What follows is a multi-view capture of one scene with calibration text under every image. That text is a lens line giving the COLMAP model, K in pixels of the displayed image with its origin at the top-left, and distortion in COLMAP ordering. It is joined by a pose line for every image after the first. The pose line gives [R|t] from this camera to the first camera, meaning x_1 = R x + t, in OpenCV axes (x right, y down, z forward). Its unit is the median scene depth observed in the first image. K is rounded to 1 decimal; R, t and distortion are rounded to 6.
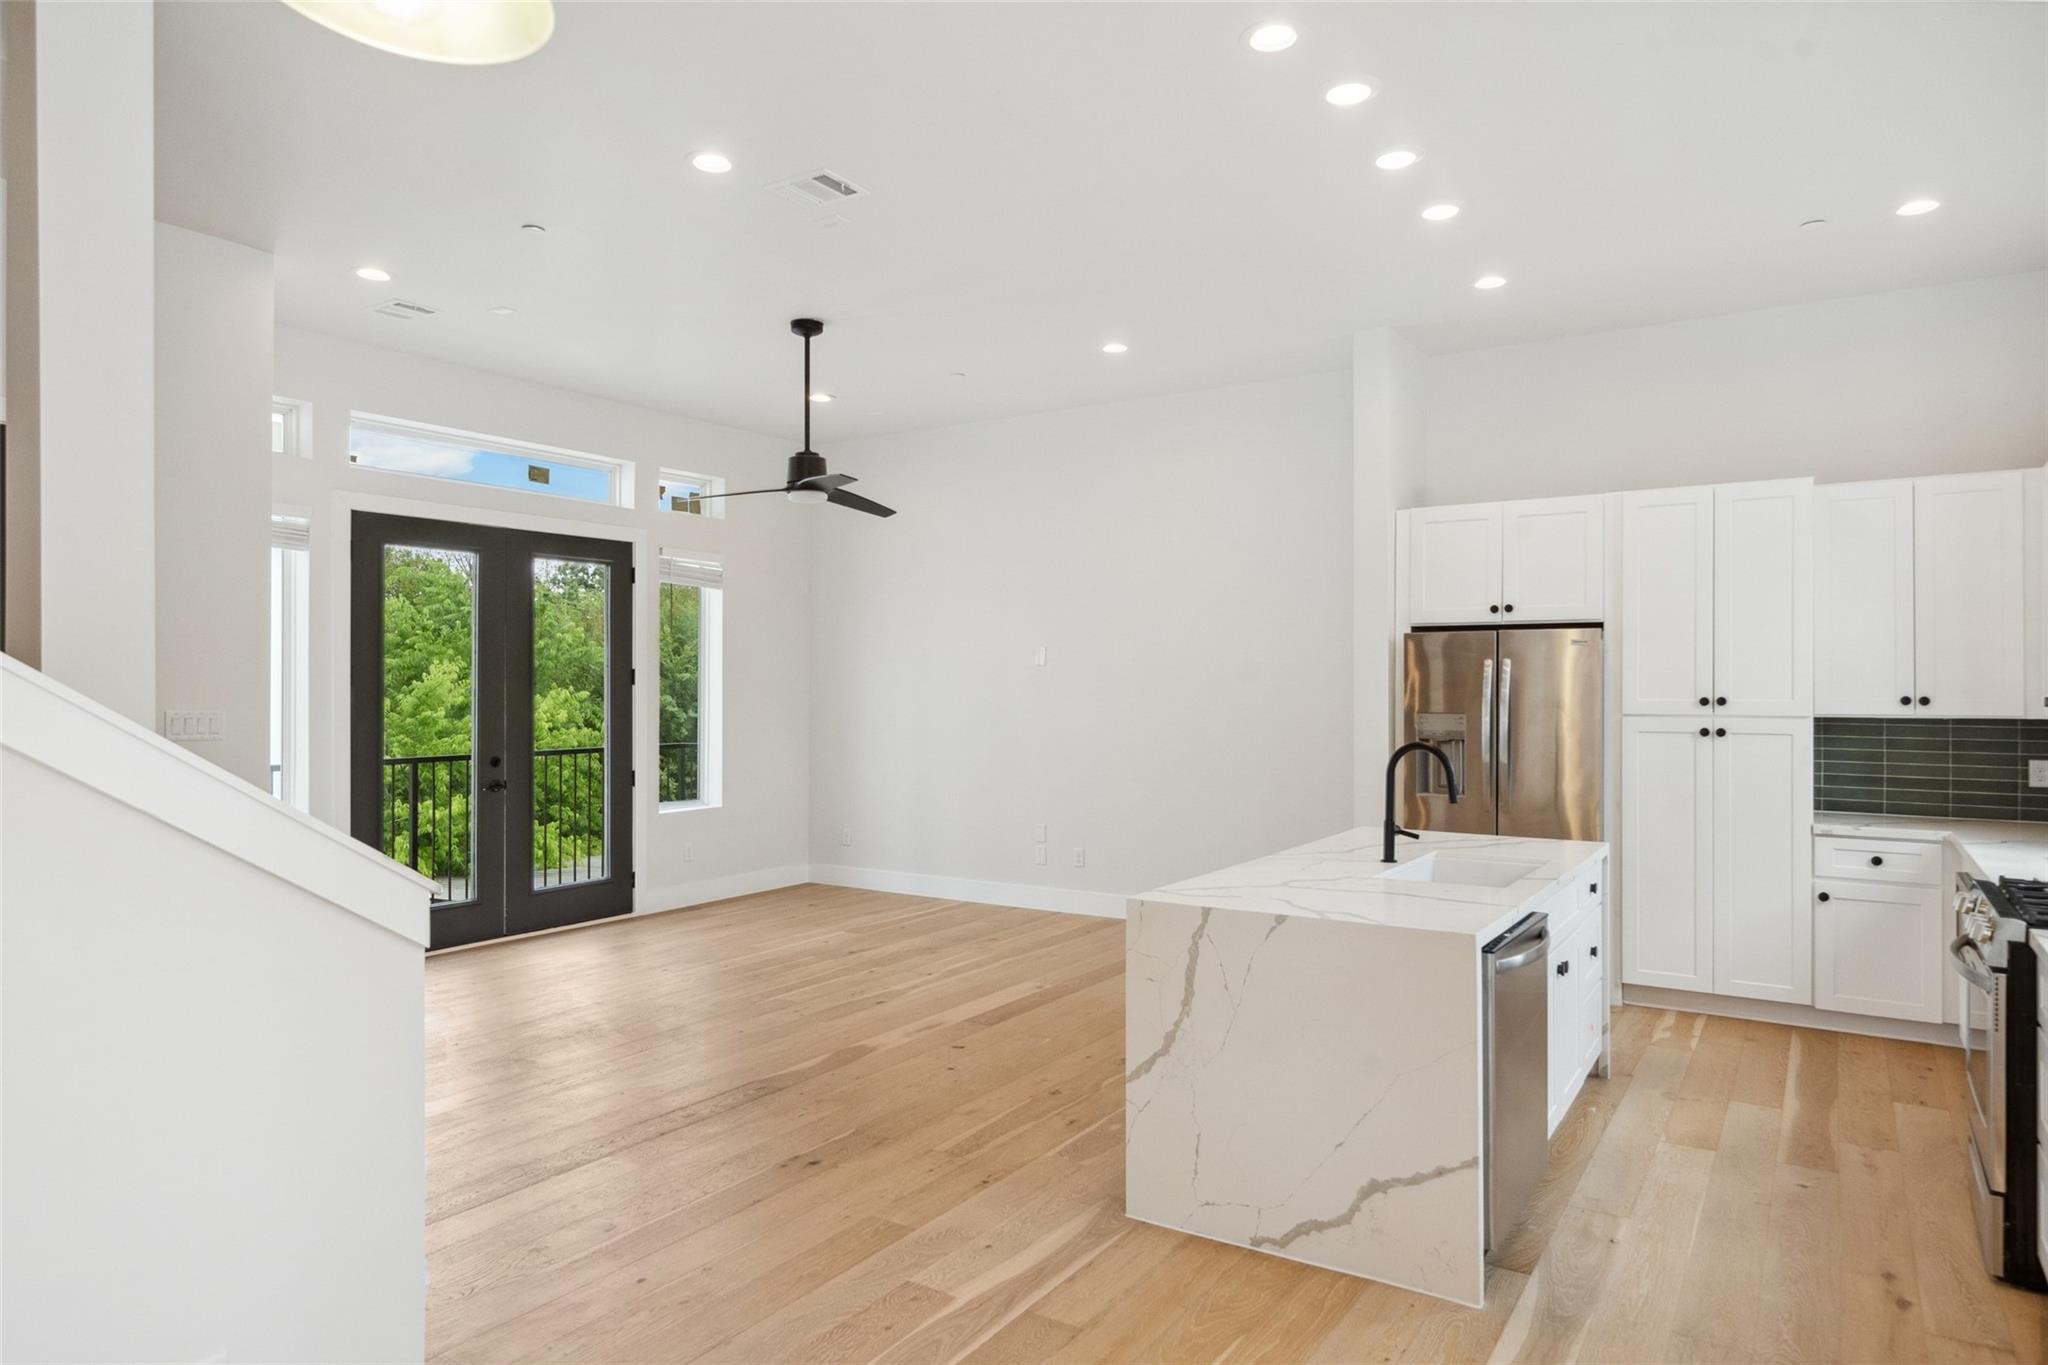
lens RADIAL K [[1206.9, 0, 1015.1], [0, 1206.9, 682.4], [0, 0, 1]] dist [0.023111, 0.000151]
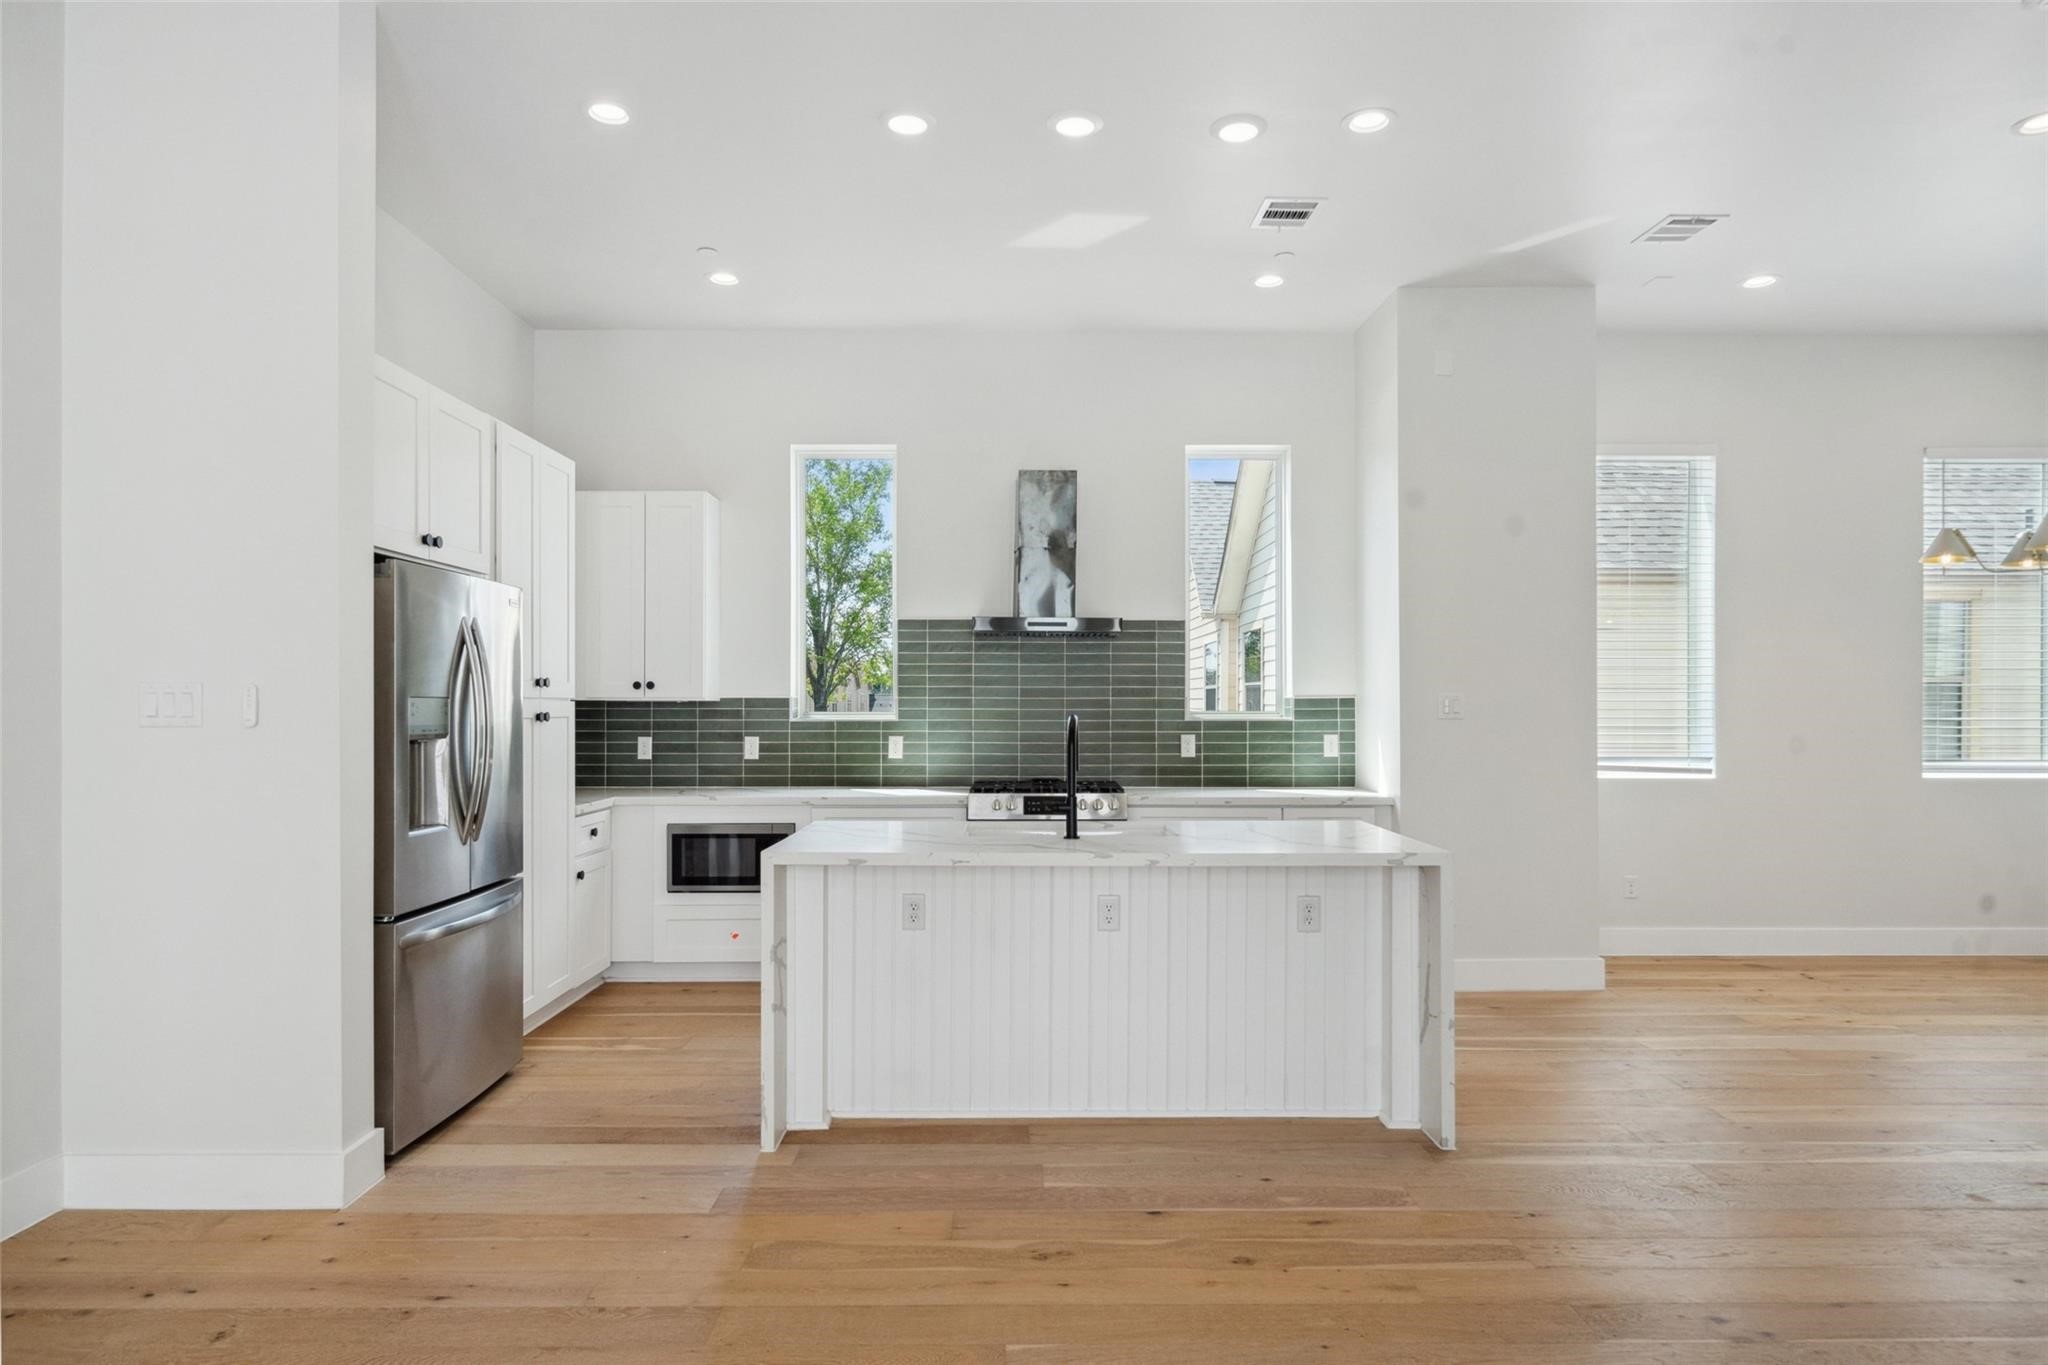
lens RADIAL K [[1206.9, 0, 1028.4], [0, 1206.9, 695.0], [0, 0, 1]] dist [0.023111, 0.000151]
pose [[-0.562748, 0.006743, 0.826601, -0.372638], [-0.002472, 0.999949, -0.009840, 0.031715], [-0.826625, -0.007581, -0.562702, 1.220182]]
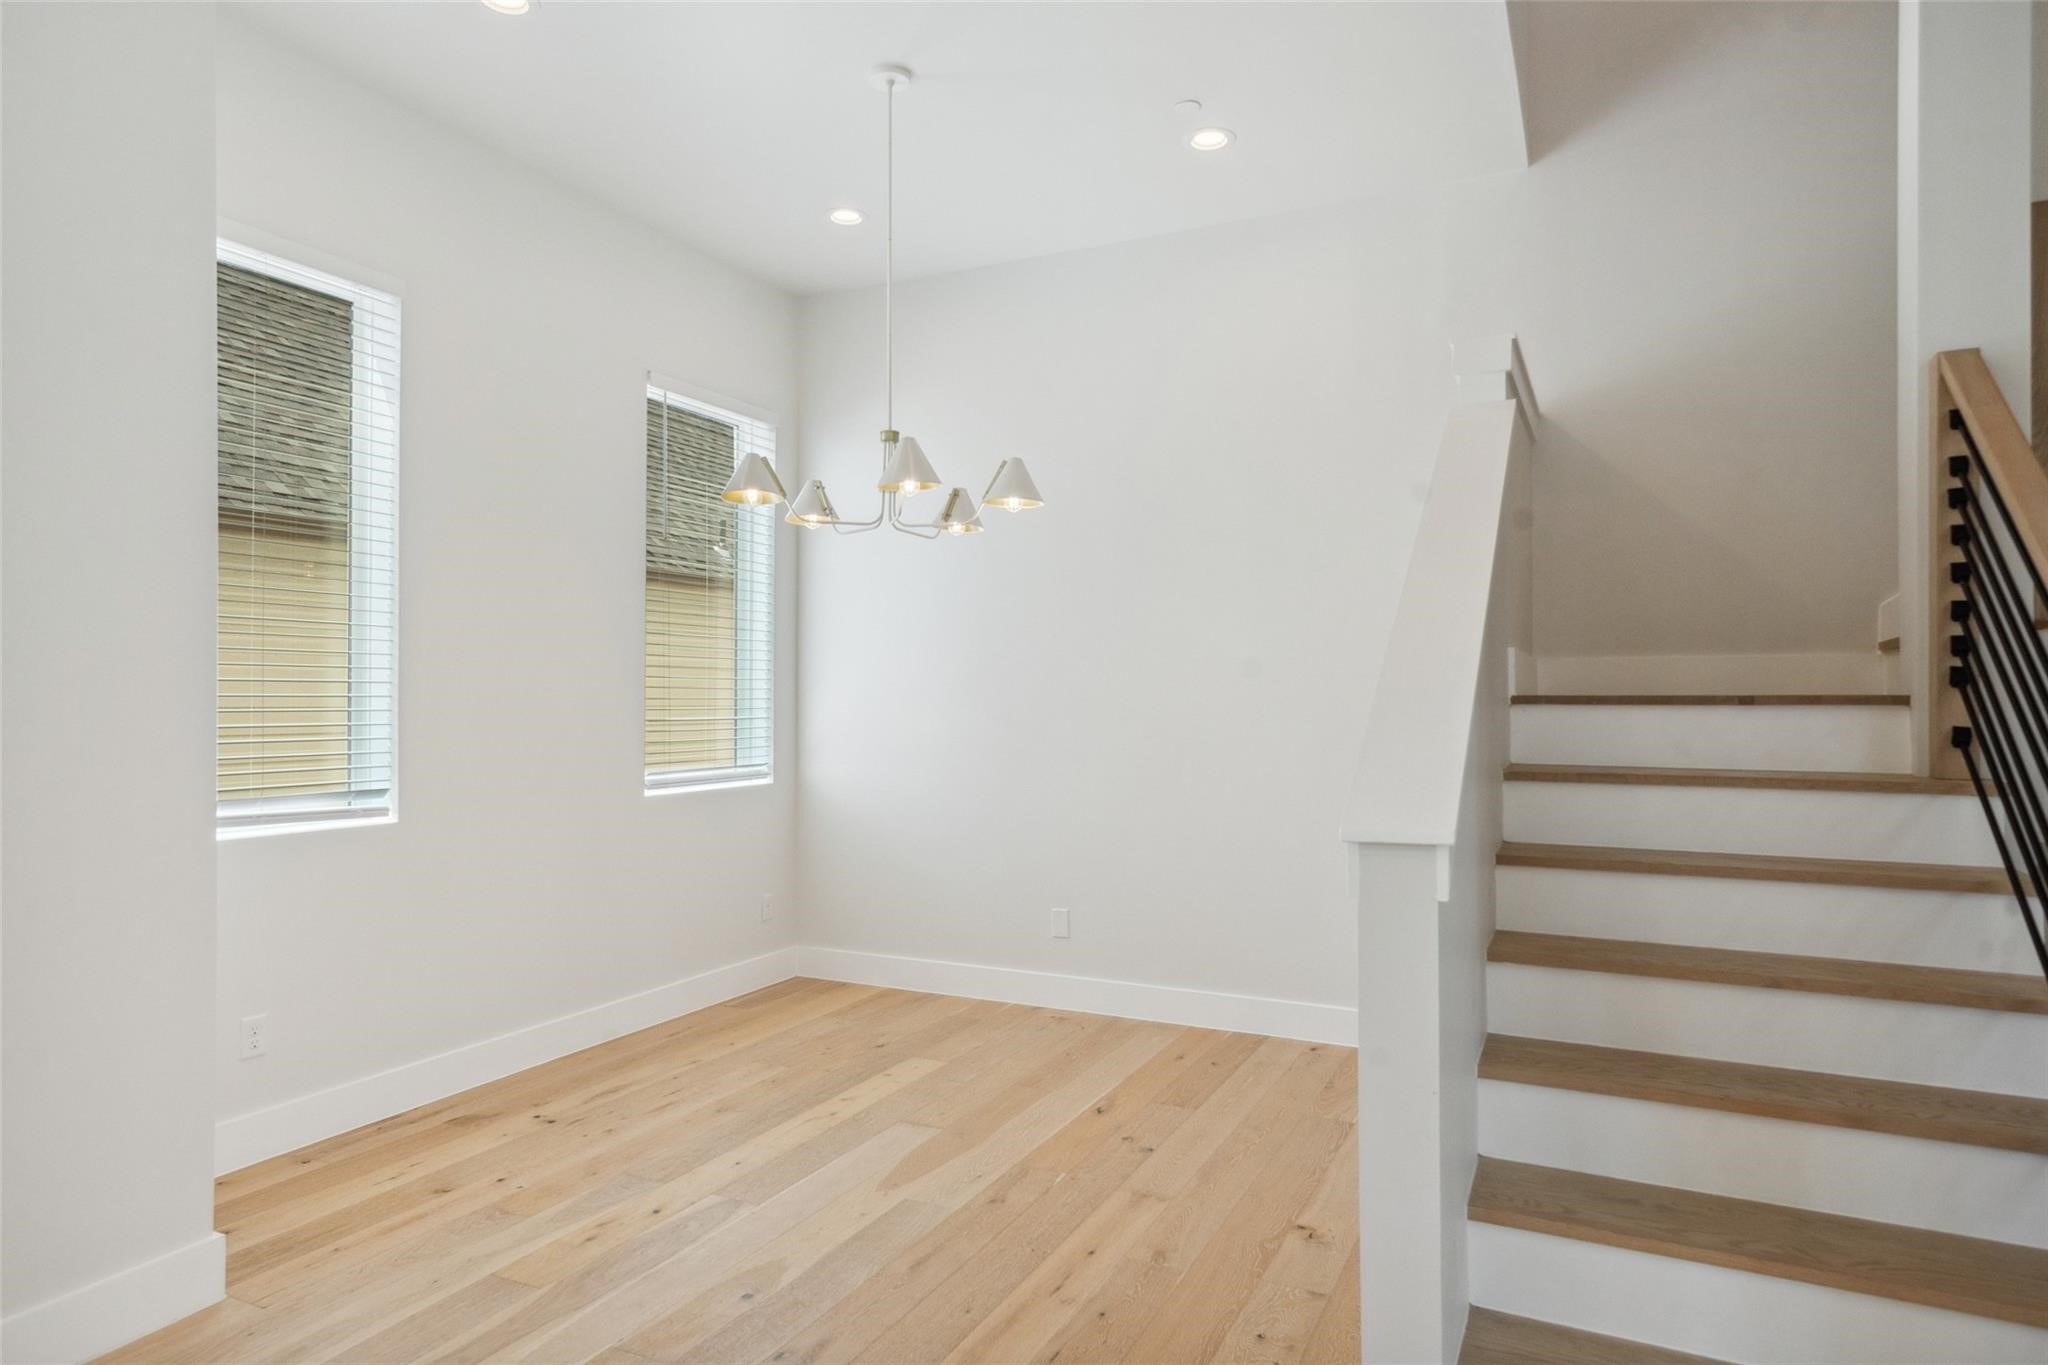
lens RADIAL K [[1206.9, 0, 1020.1], [0, 1206.9, 695.2], [0, 0, 1]] dist [0.023111, 0.000151]
pose [[-0.991411, -0.001479, -0.130777, -0.048352], [-0.000108, 0.999945, -0.010487, 0.031074], [0.130786, -0.010383, -0.991356, 0.774080]]
